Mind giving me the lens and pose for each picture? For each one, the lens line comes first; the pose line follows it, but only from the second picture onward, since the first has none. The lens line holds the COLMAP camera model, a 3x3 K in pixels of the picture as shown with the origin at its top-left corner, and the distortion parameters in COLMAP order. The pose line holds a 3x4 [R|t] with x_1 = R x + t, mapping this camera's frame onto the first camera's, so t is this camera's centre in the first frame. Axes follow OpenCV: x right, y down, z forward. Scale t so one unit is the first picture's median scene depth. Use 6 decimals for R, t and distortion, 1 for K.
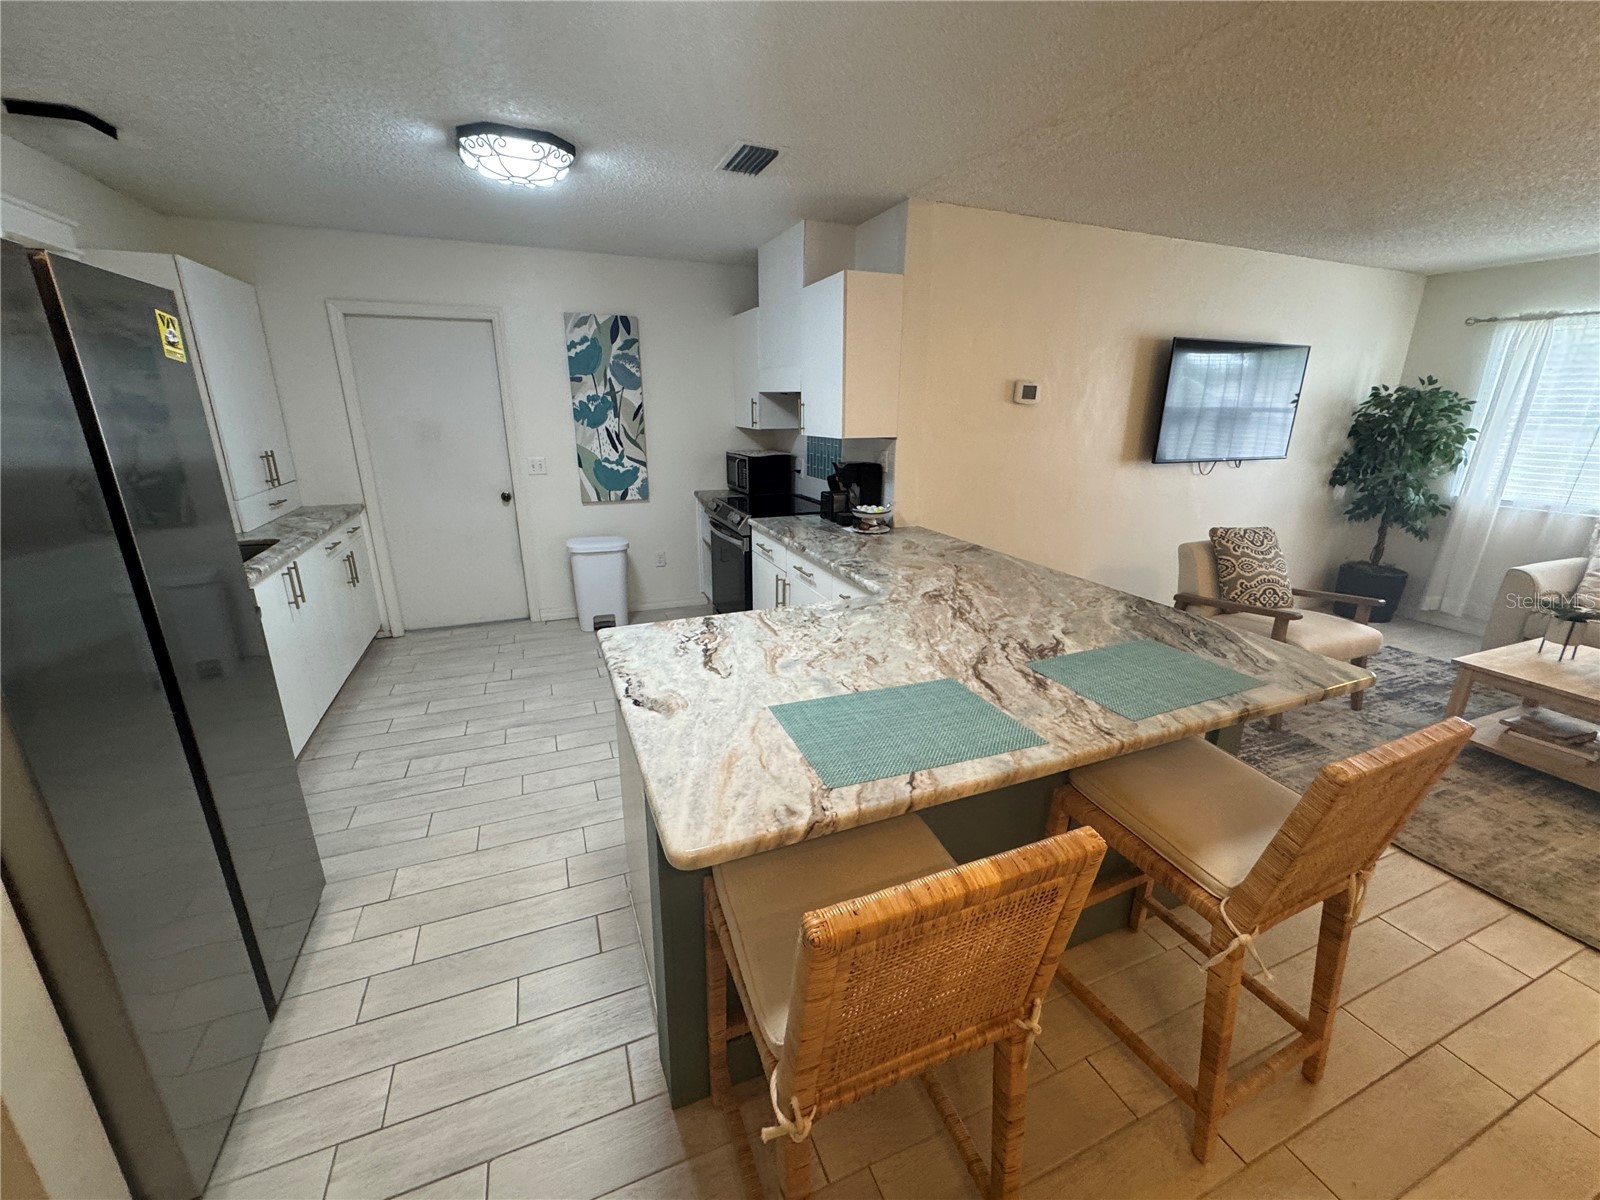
lens RADIAL K [[639.1, 0, 800.8], [0, 639.1, 597.3], [0, 0, 1]] dist [-0.002644, -0.000138]
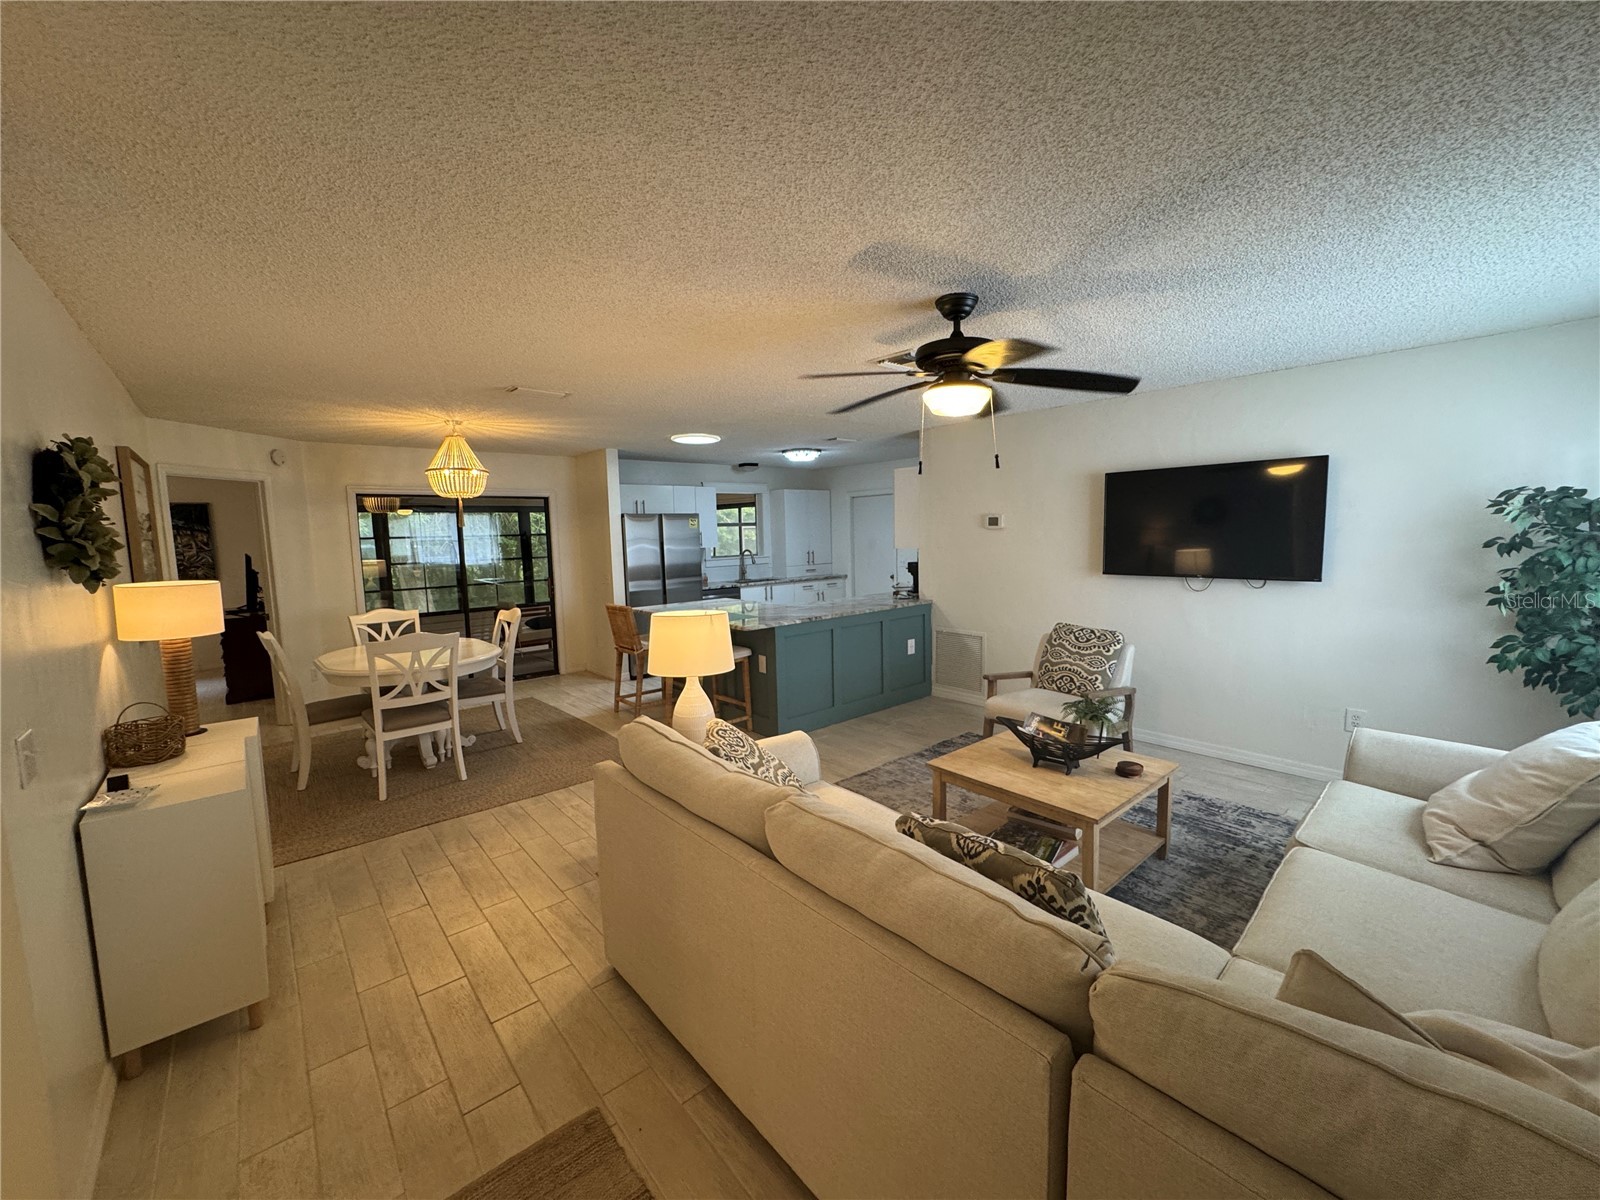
lens RADIAL K [[639.1, 0, 800.8], [0, 639.1, 597.3], [0, 0, 1]] dist [-0.002644, -0.000138]
pose [[0.318830, 0.083265, -0.944148, 2.408768], [-0.250926, 0.968006, 0.000633, -0.045302], [0.913993, 0.236709, 0.329523, 0.174863]]
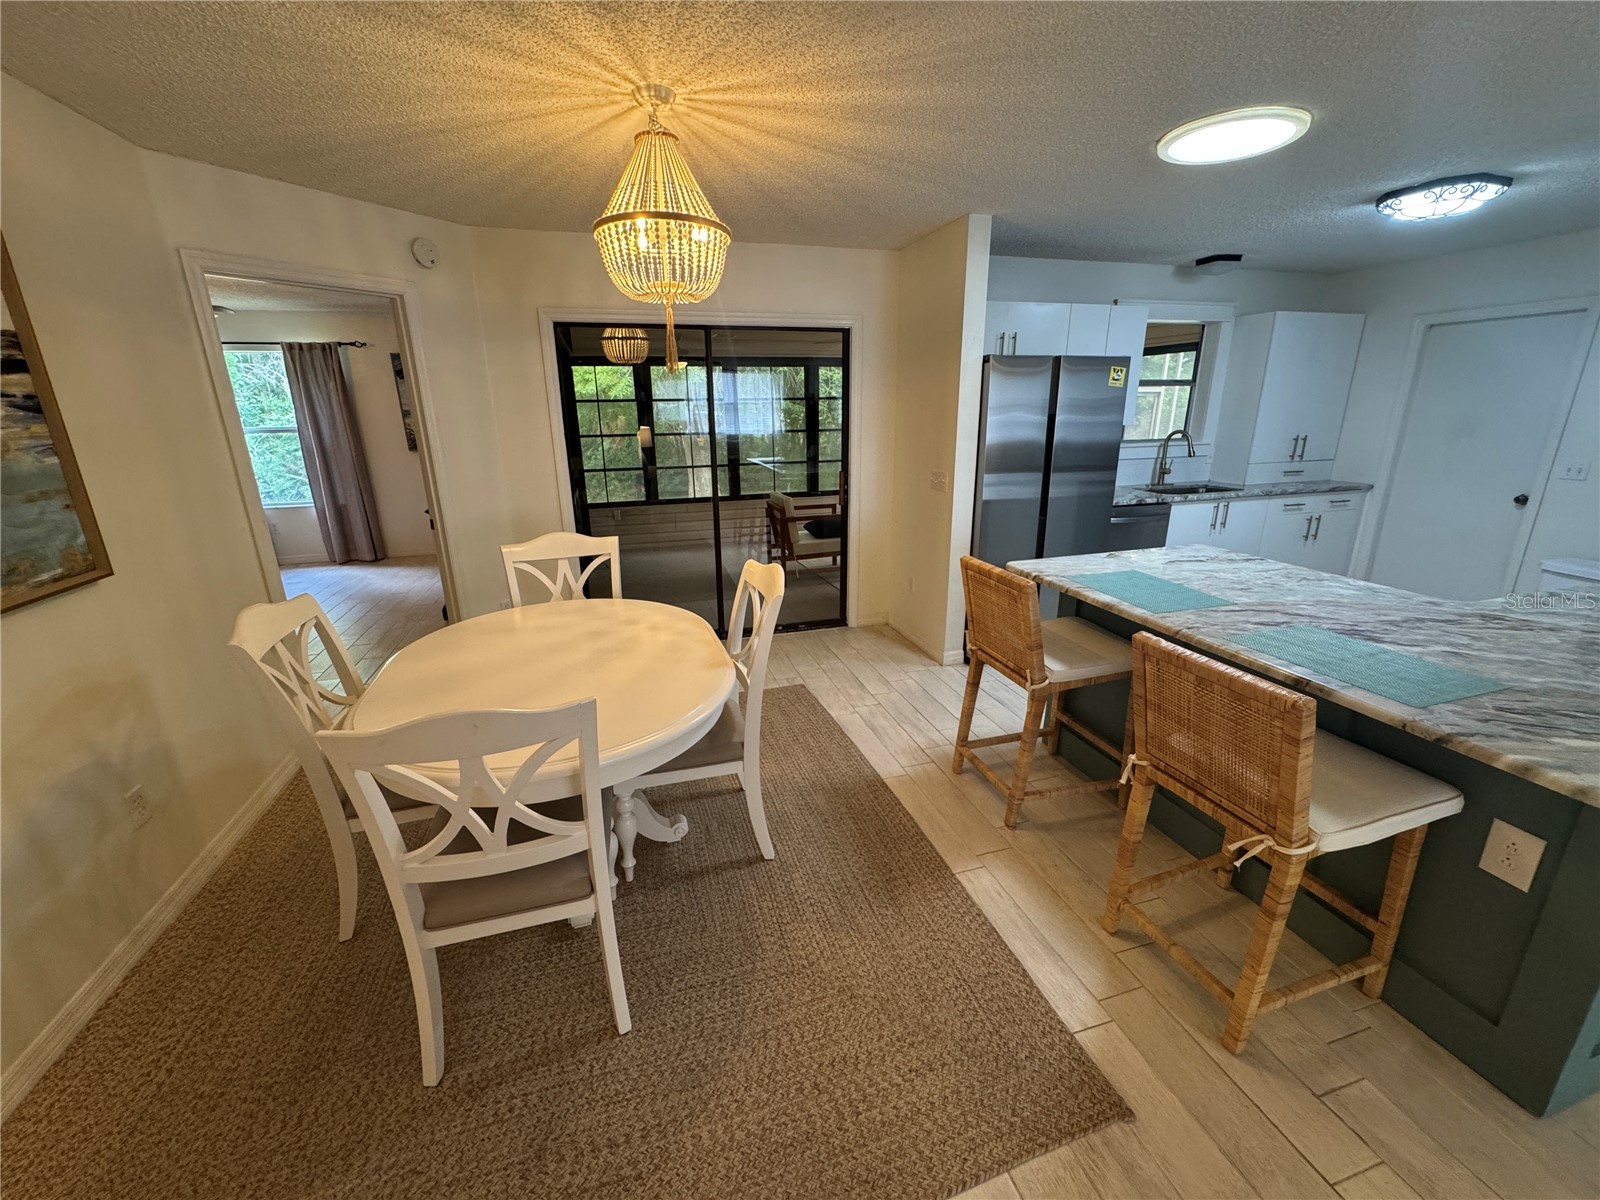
lens RADIAL K [[631.9, 0, 803.1], [0, 631.9, 591.7], [0, 0, 1]] dist [-0.001183, 0.000085]
pose [[-0.098517, 0.278928, -0.955245, 1.019589], [-0.279515, 0.913515, 0.295570, -0.023075], [0.955074, 0.296124, -0.012032, 0.079904]]
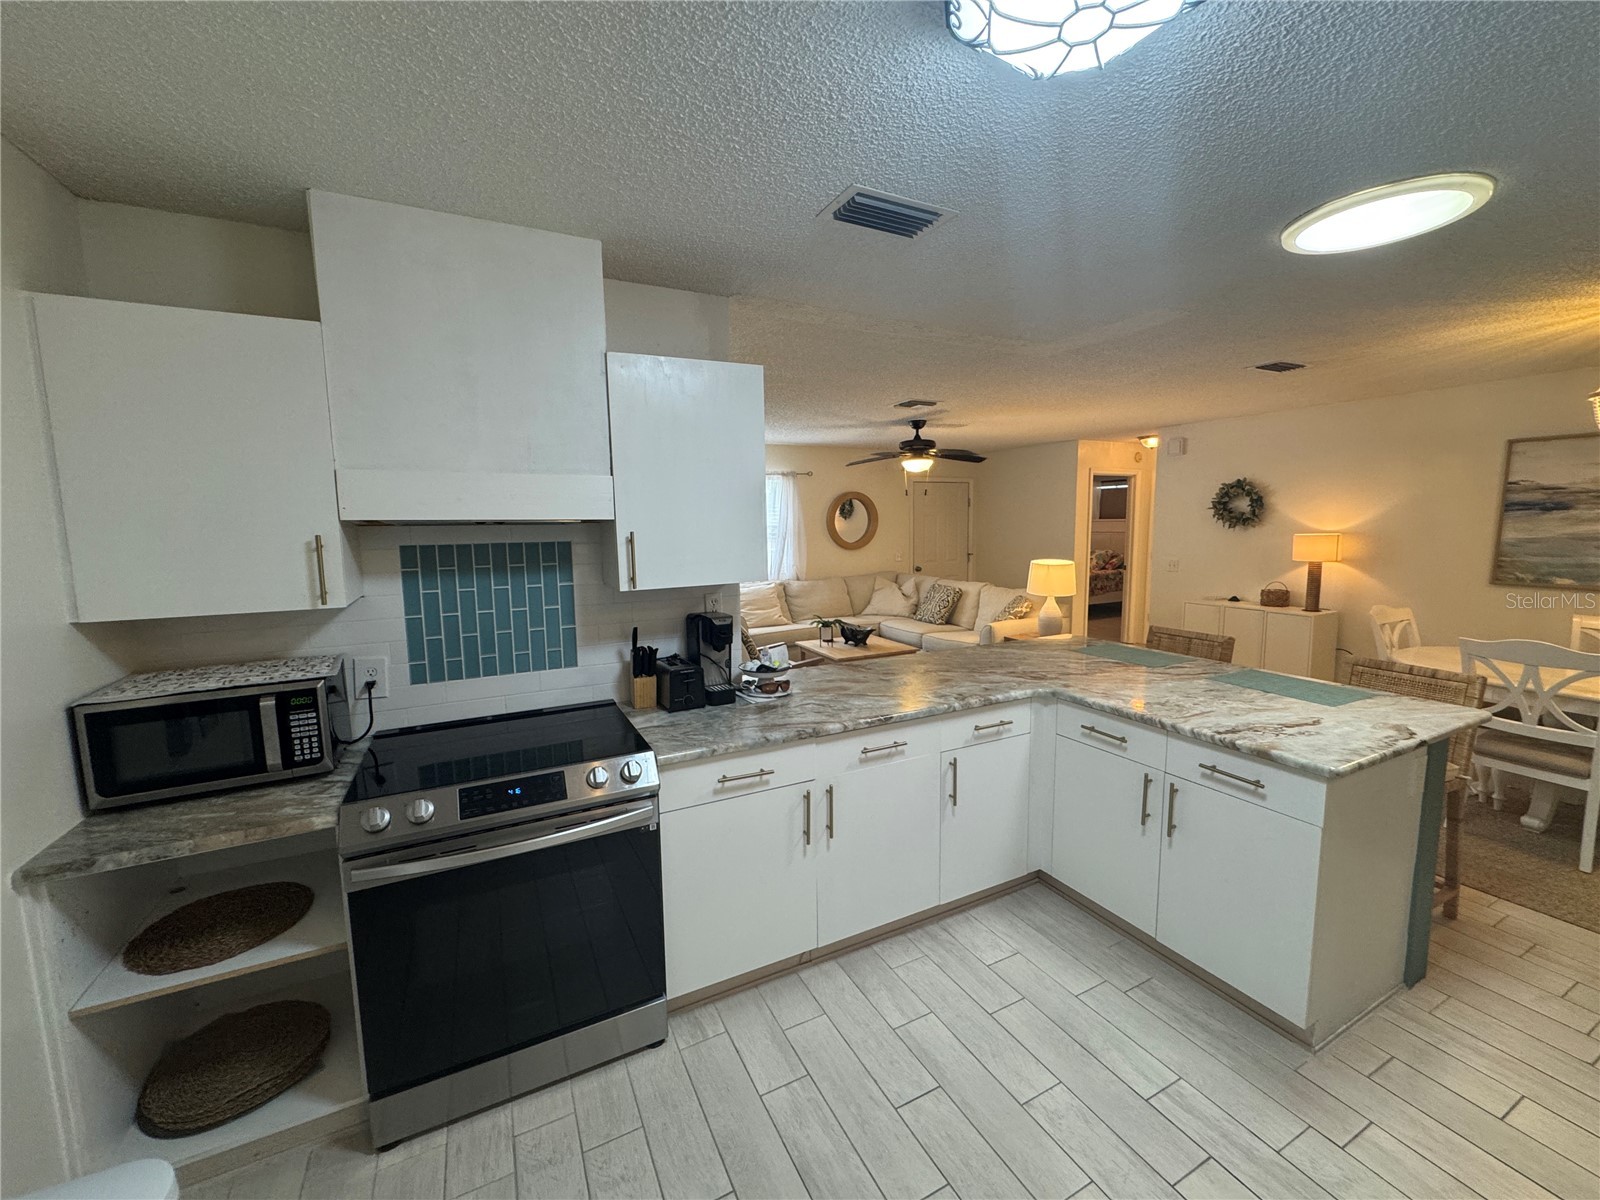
lens RADIAL K [[639.1, 0, 800.8], [0, 639.1, 597.3], [0, 0, 1]] dist [-0.002644, -0.000138]
pose [[-0.069142, -0.128063, 0.989353, -0.849836], [0.304670, 0.941635, 0.143179, -0.410001], [-0.949945, 0.311326, -0.026089, 1.247765]]
